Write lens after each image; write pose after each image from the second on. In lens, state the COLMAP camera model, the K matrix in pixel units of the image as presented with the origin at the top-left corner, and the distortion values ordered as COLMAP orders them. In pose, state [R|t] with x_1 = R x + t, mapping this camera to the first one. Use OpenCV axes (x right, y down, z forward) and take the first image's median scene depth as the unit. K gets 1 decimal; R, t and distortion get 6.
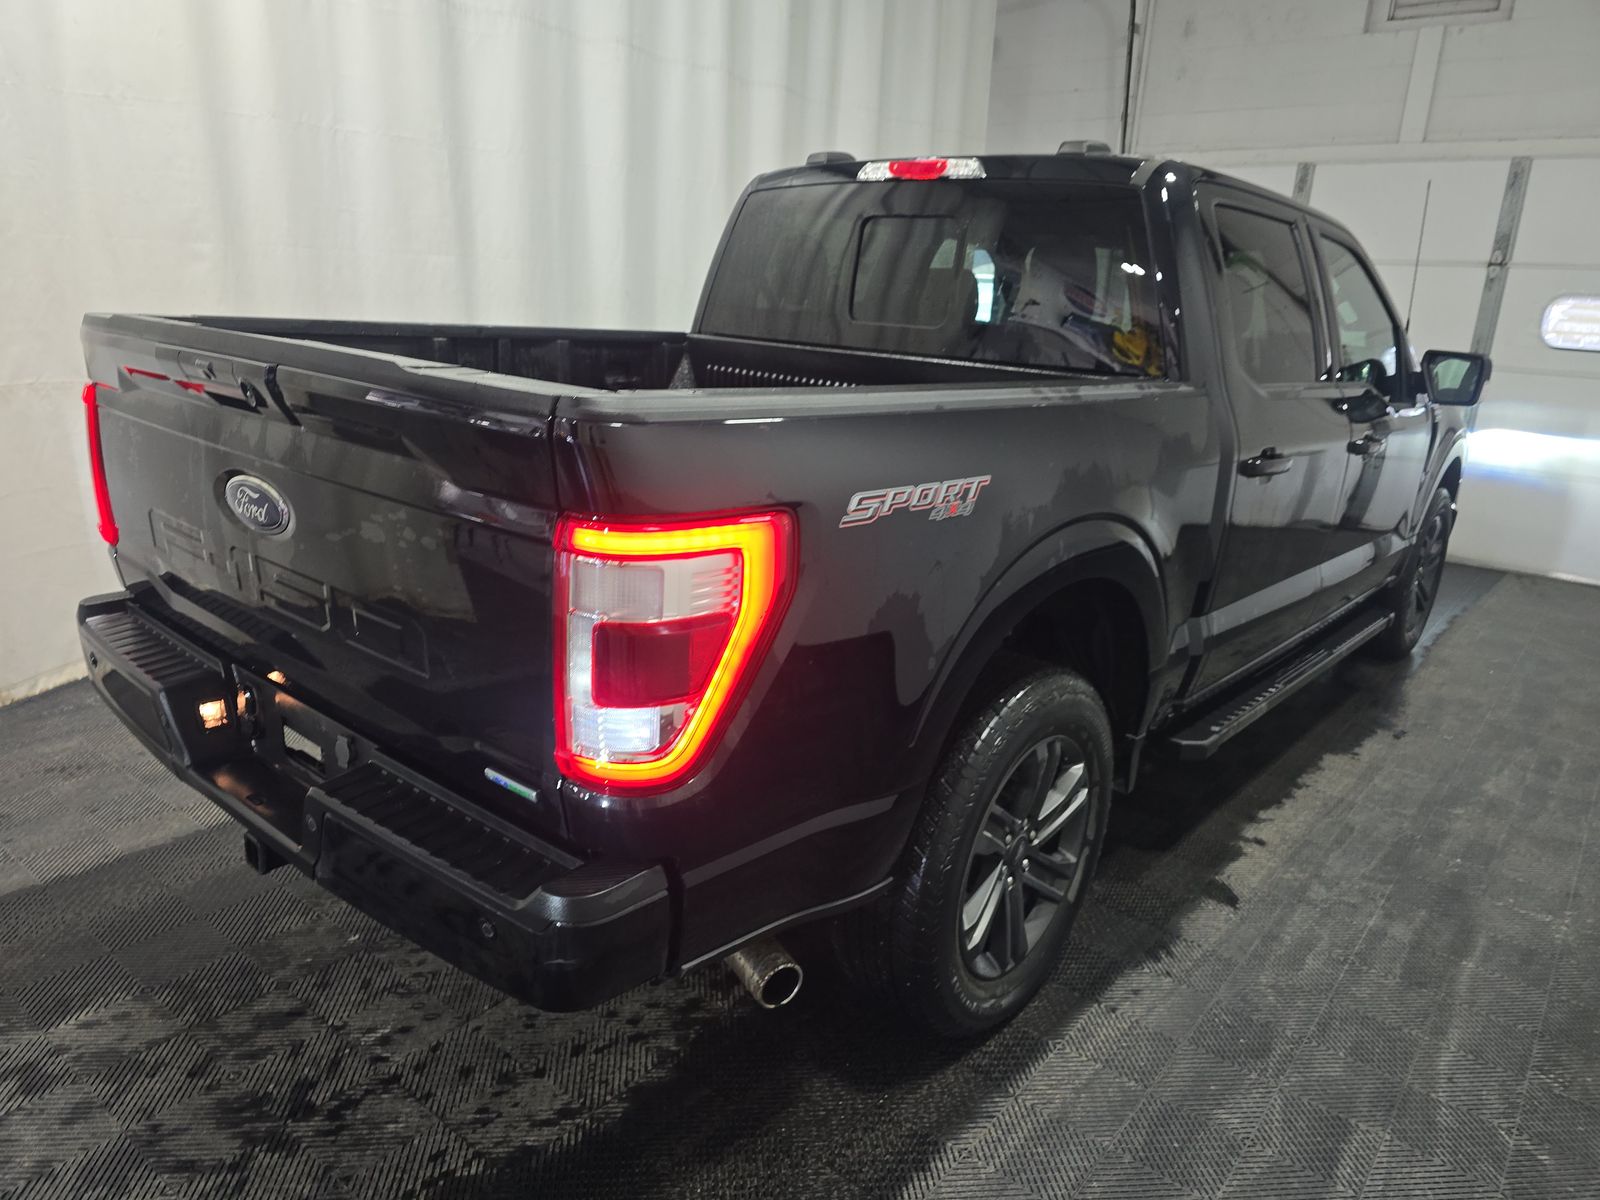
lens RADIAL K [[1072.4, 0, 800.0], [0, 1072.4, 600.0], [0, 0, 1]] dist [0.084372, -0.086397]
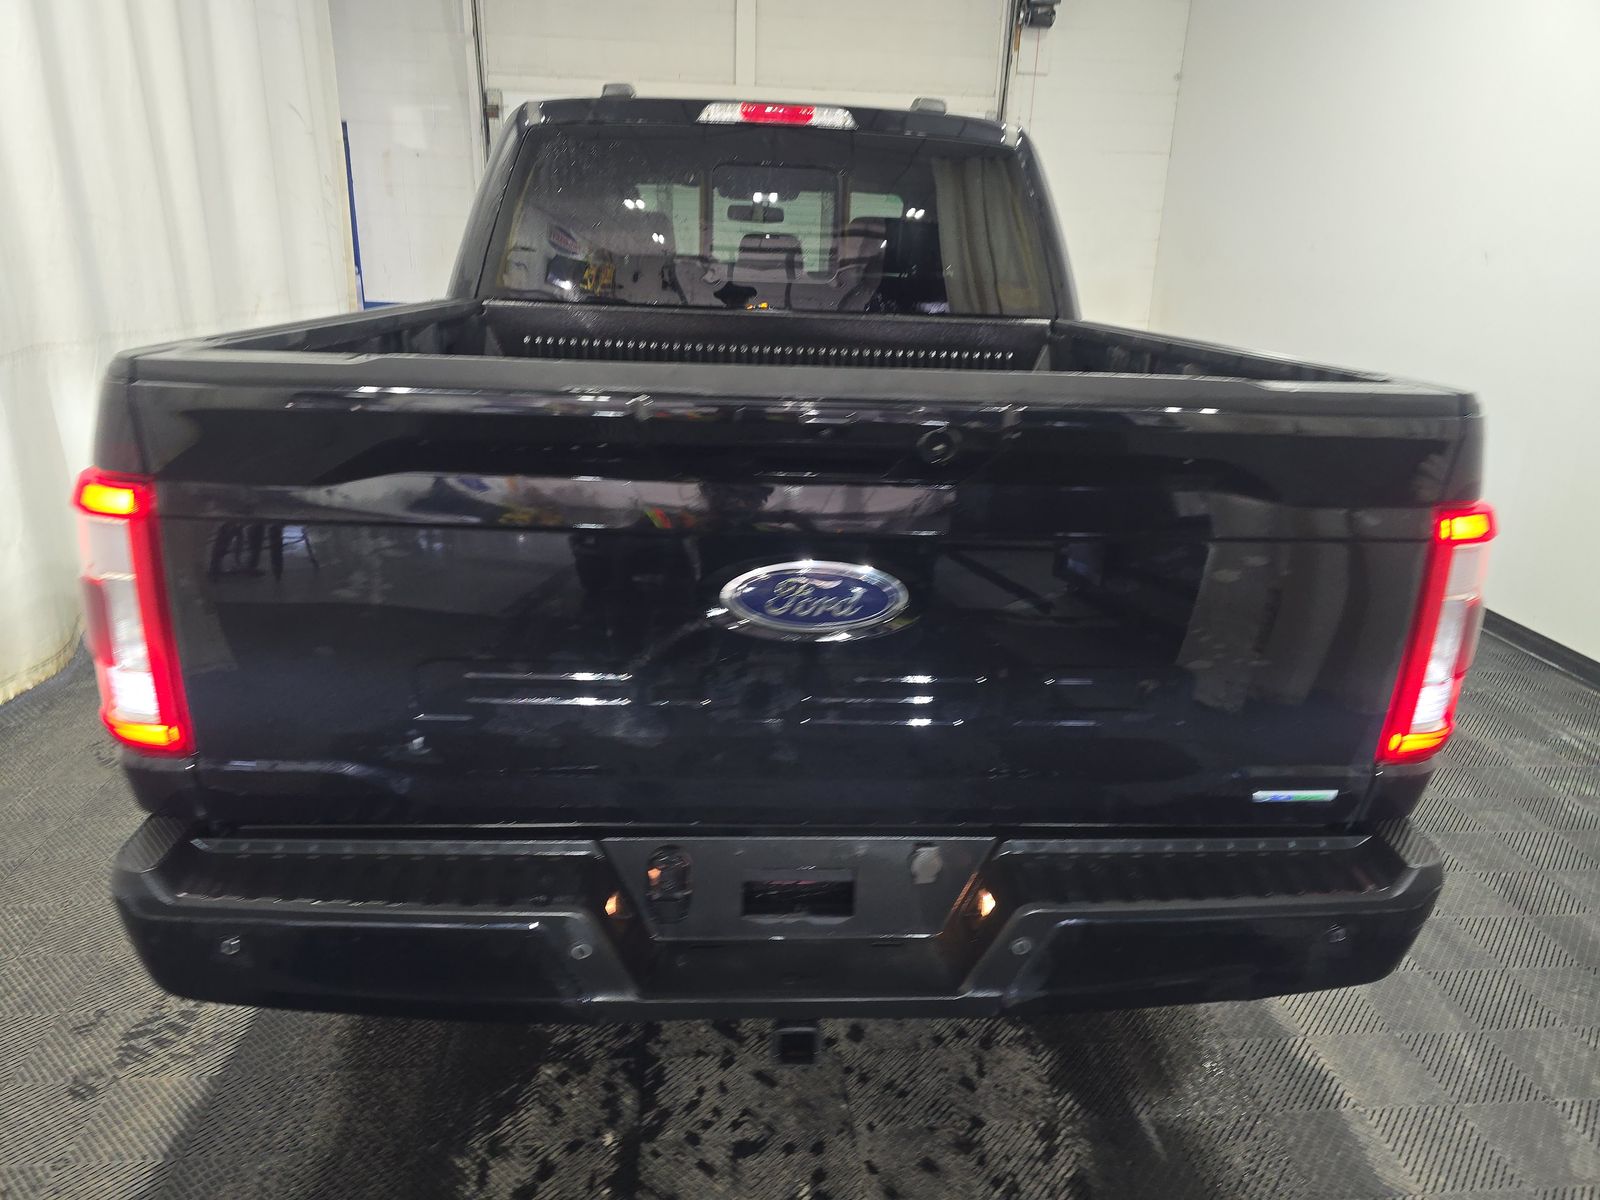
lens RADIAL K [[1072.4, 0, 800.0], [0, 1072.4, 600.0], [0, 0, 1]] dist [0.084372, -0.086397]
pose [[0.715895, -0.245835, 0.653498, -0.630292], [0.196019, 0.969088, 0.149820, -0.126912], [-0.670128, 0.020843, 0.741953, 0.294439]]
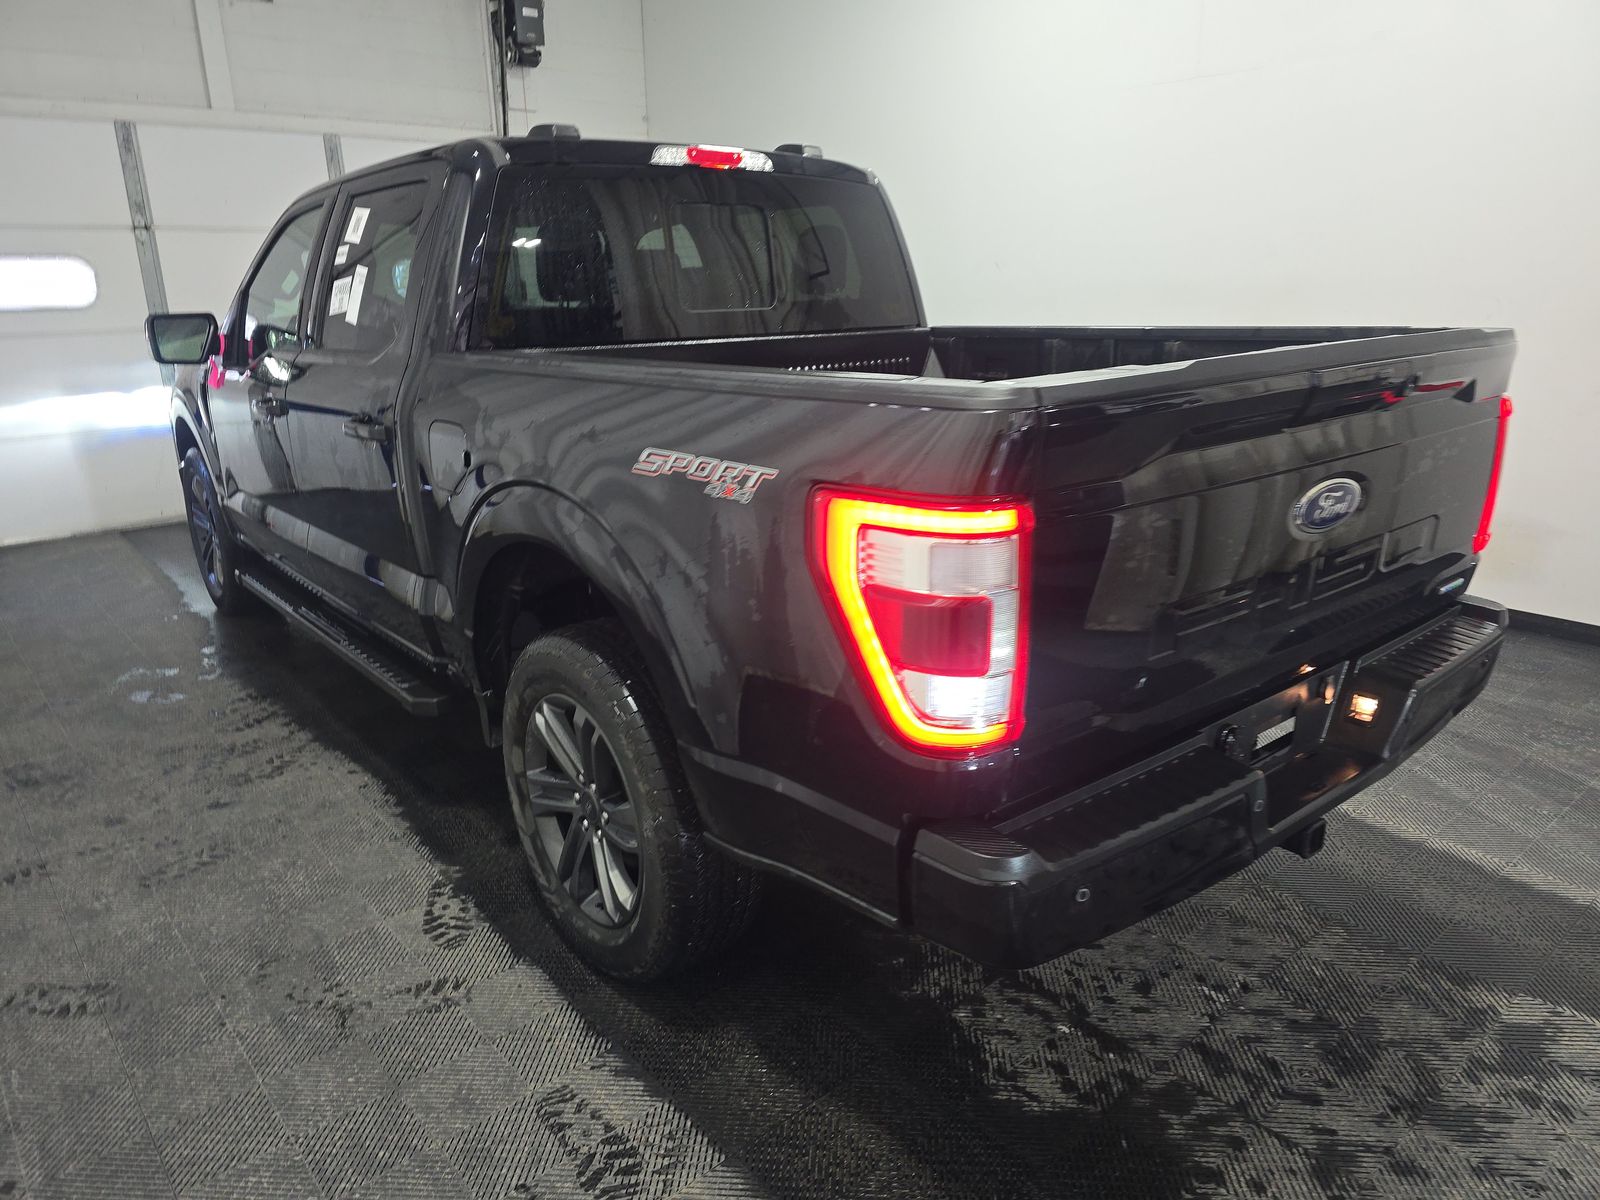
lens RADIAL K [[1072.4, 0, 800.0], [0, 1072.4, 600.0], [0, 0, 1]] dist [0.084372, -0.086397]
pose [[0.168381, -0.336208, 0.926613, -1.011431], [0.298086, 0.913390, 0.277243, -0.284631], [-0.939570, 0.229528, 0.254016, 0.783670]]
